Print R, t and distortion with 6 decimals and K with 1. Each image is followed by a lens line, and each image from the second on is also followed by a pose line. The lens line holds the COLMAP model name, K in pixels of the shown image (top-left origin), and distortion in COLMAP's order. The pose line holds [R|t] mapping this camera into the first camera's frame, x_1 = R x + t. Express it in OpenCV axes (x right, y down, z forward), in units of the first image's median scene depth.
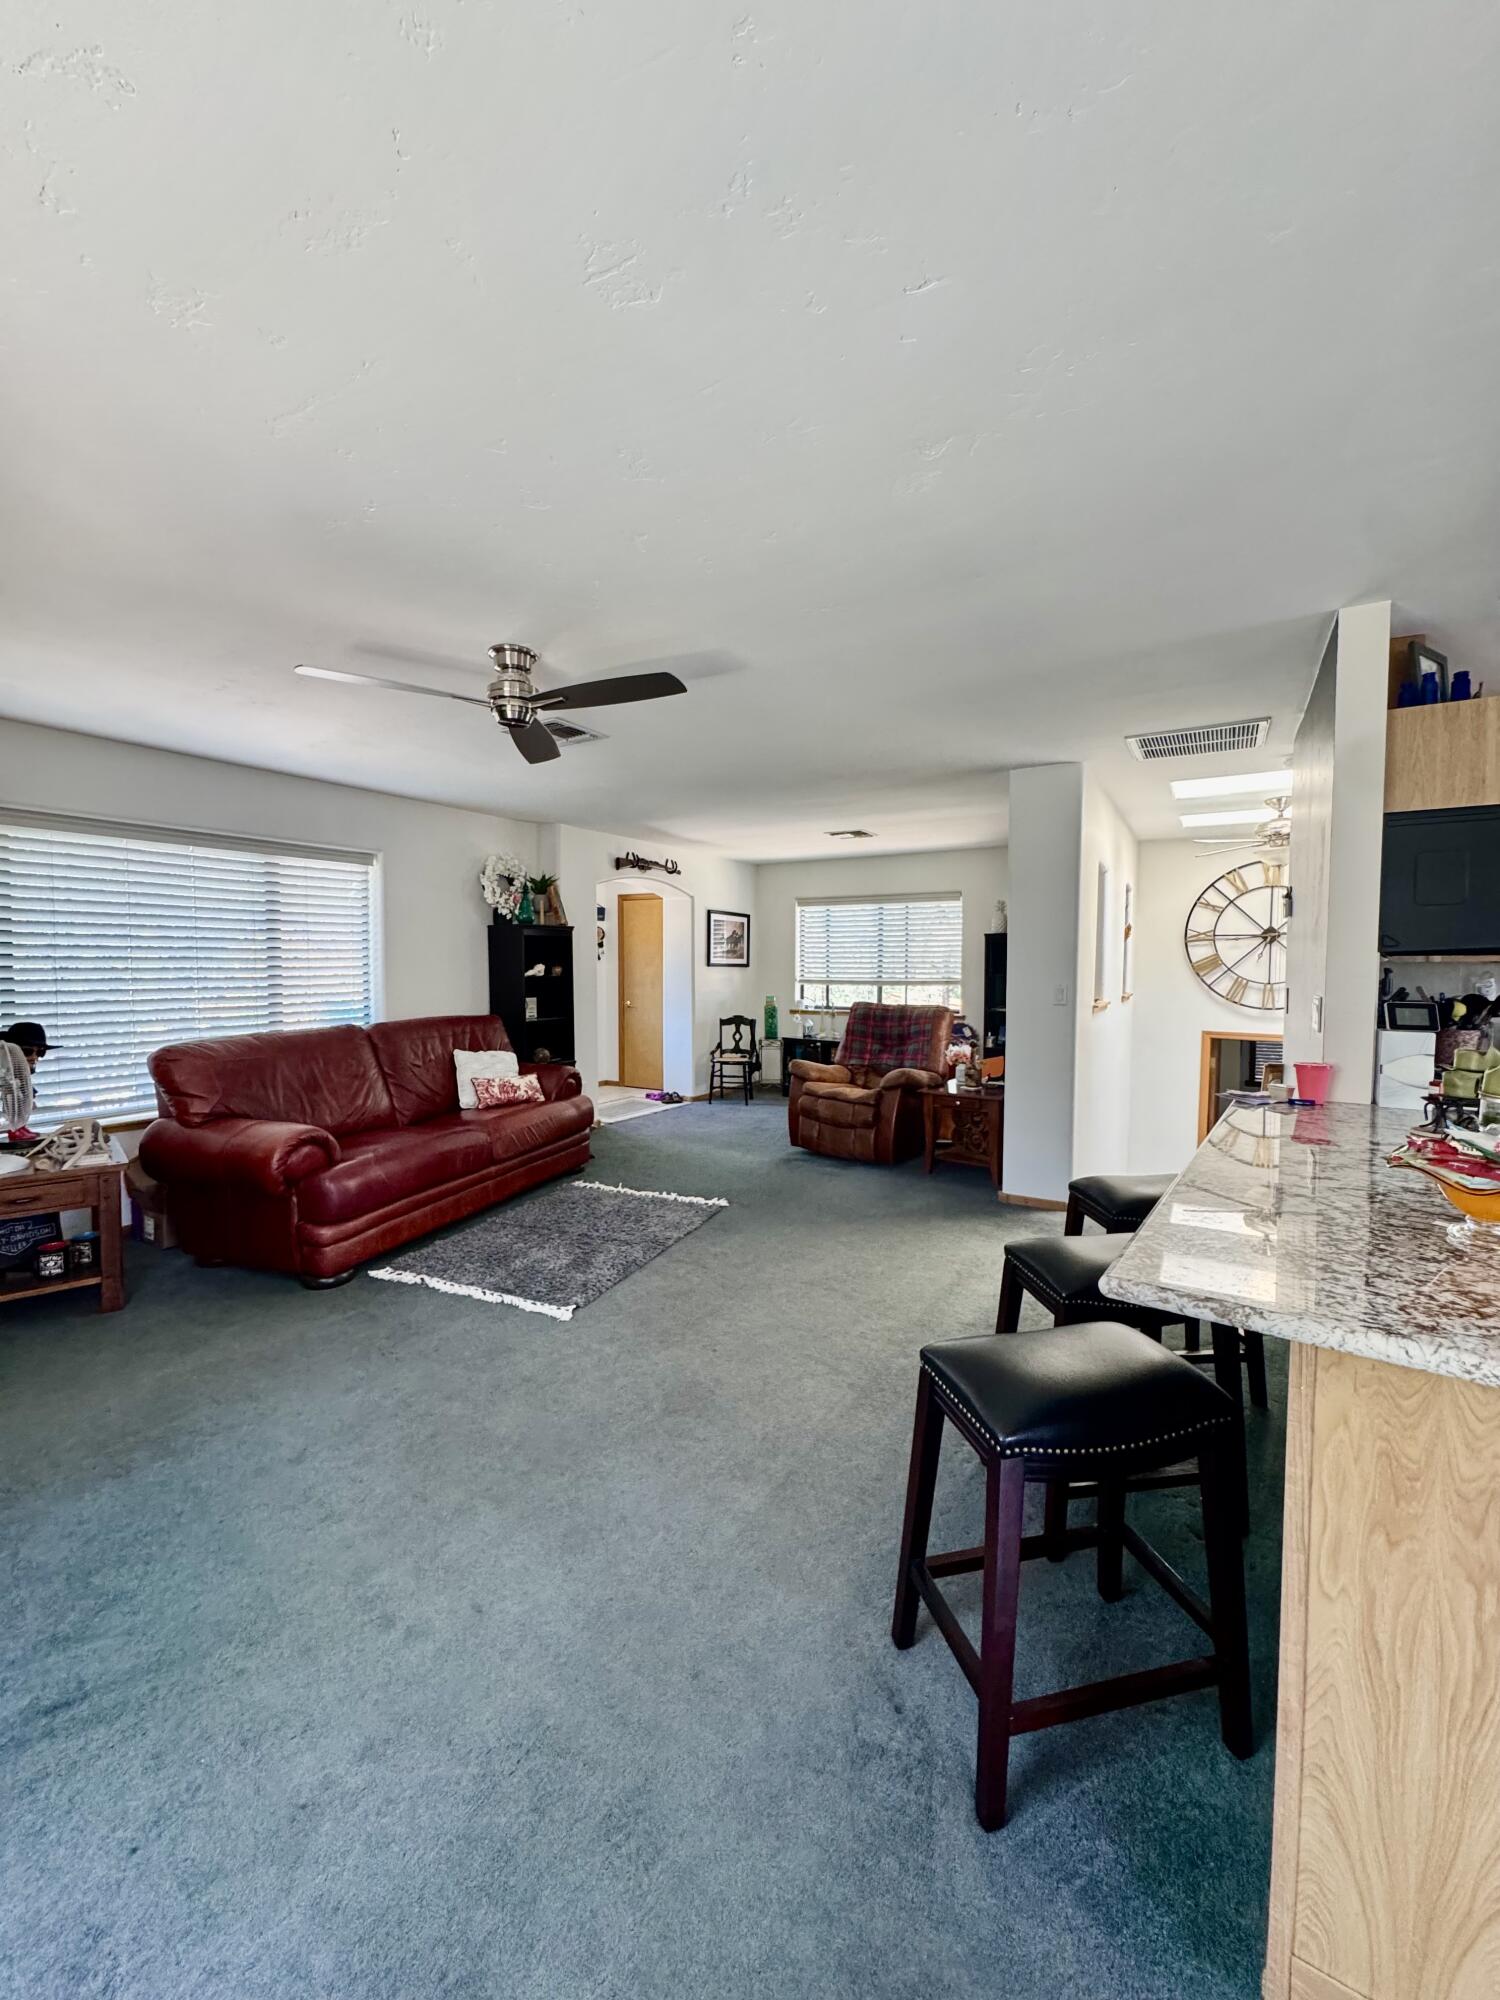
lens RADIAL K [[804.2, 0, 752.9], [0, 804.2, 1003.3], [0, 0, 1]] dist [-0.006415, 0.000758]
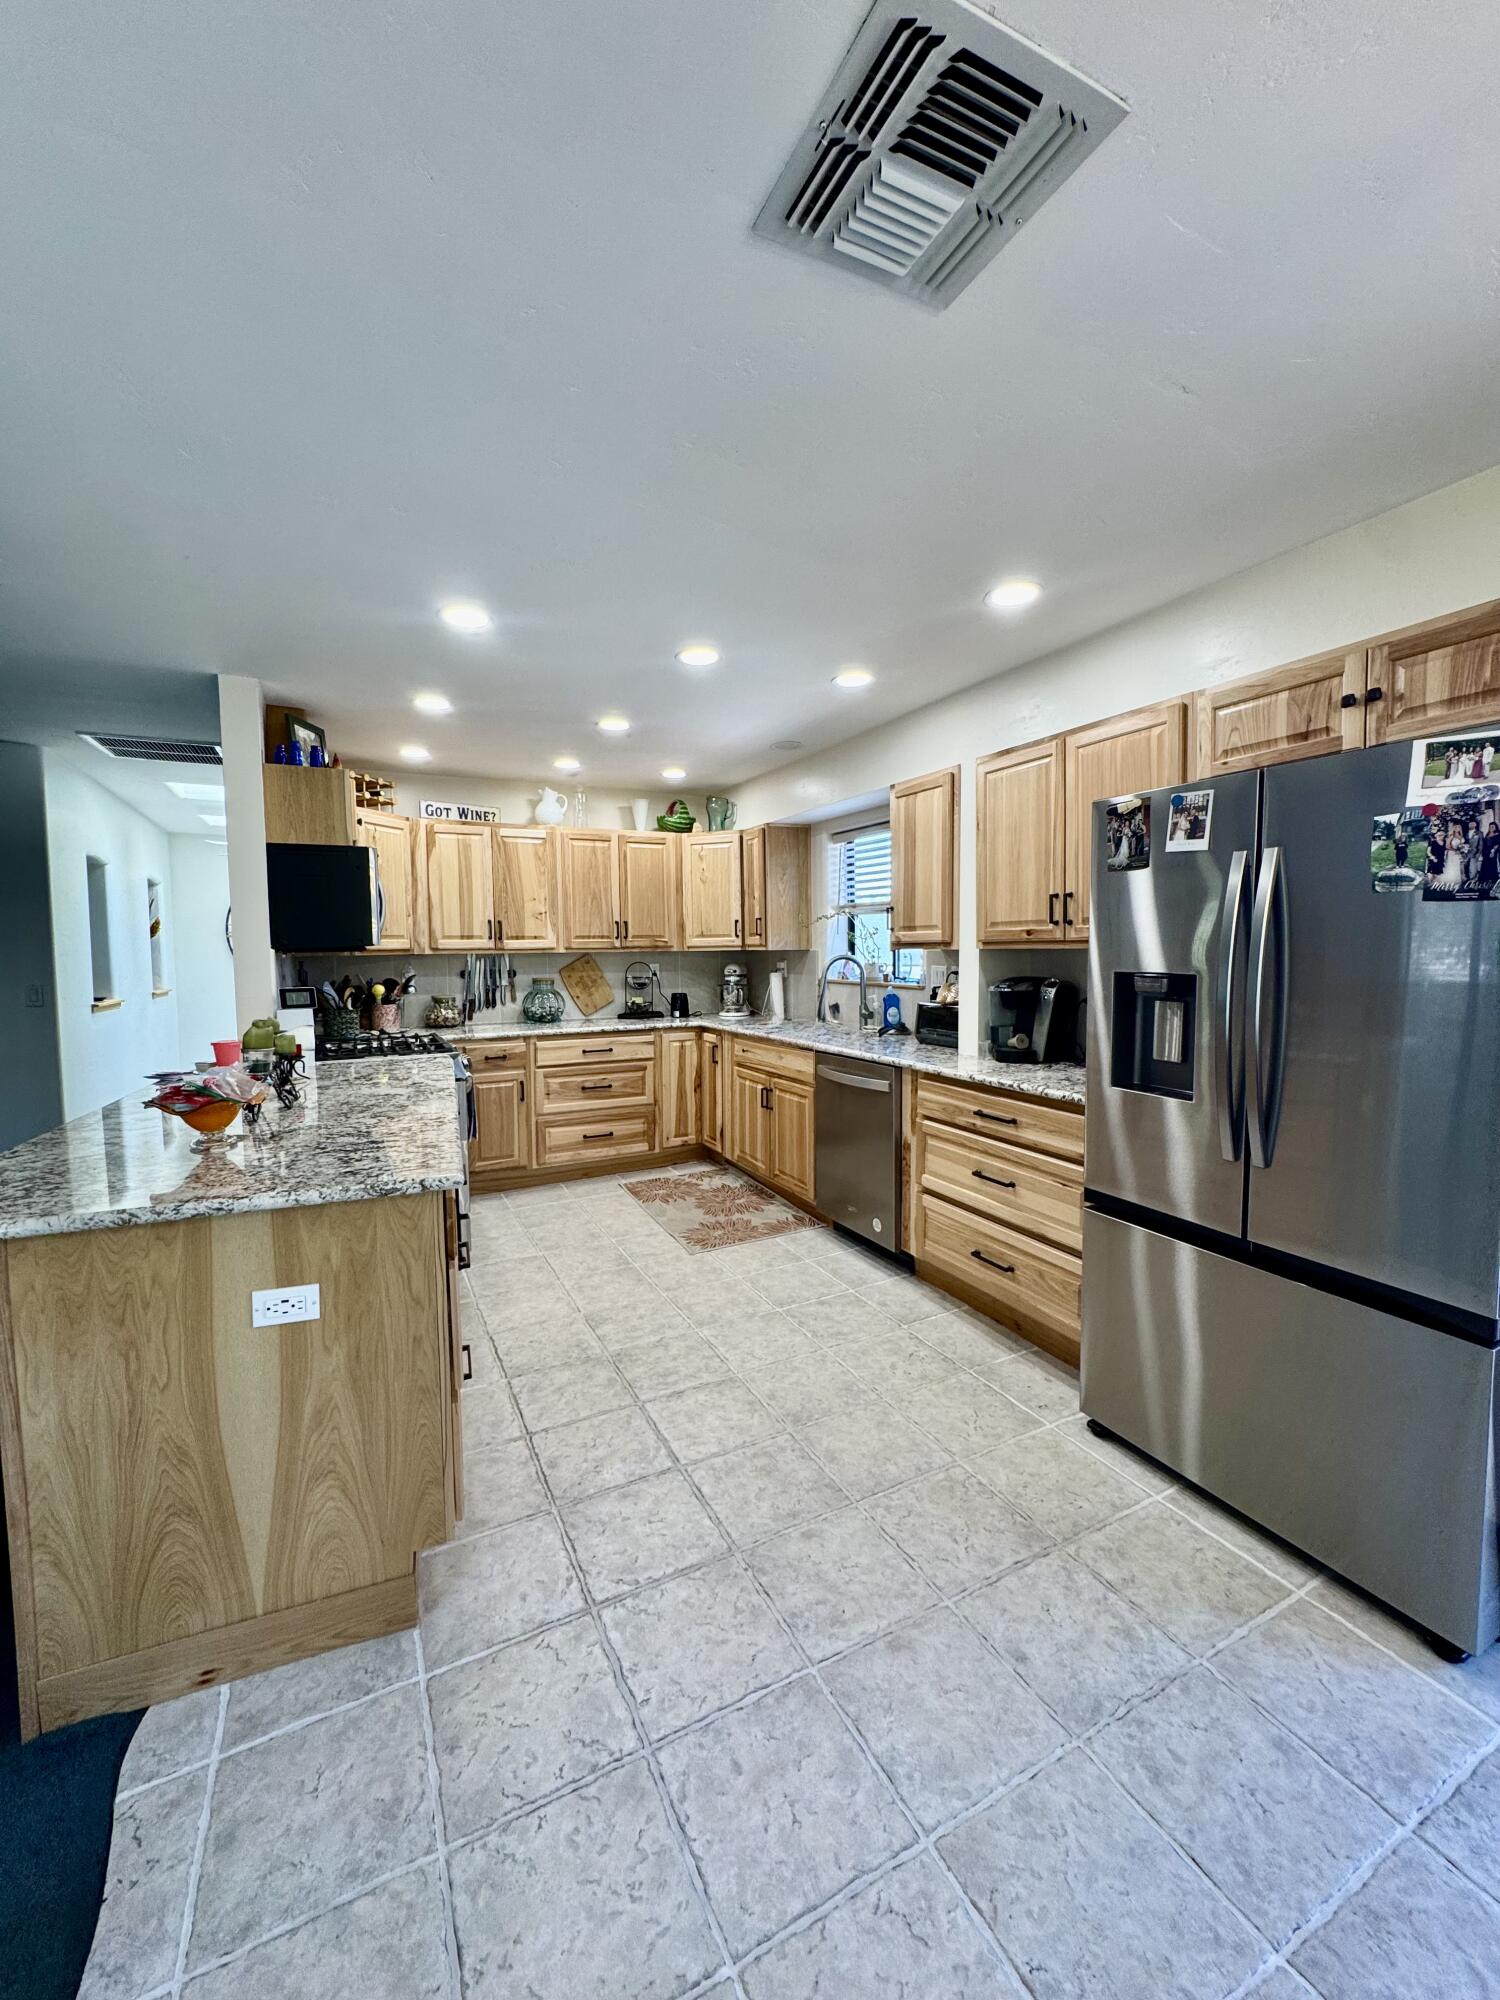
lens RADIAL K [[804.2, 0, 751.6], [0, 804.2, 995.2], [0, 0, 1]] dist [-0.006415, 0.000758]
pose [[0.541630, -0.060166, 0.838461, 0.266850], [0.059072, 0.997694, 0.033433, 0.027515], [-0.838539, 0.031422, 0.543935, -0.875670]]
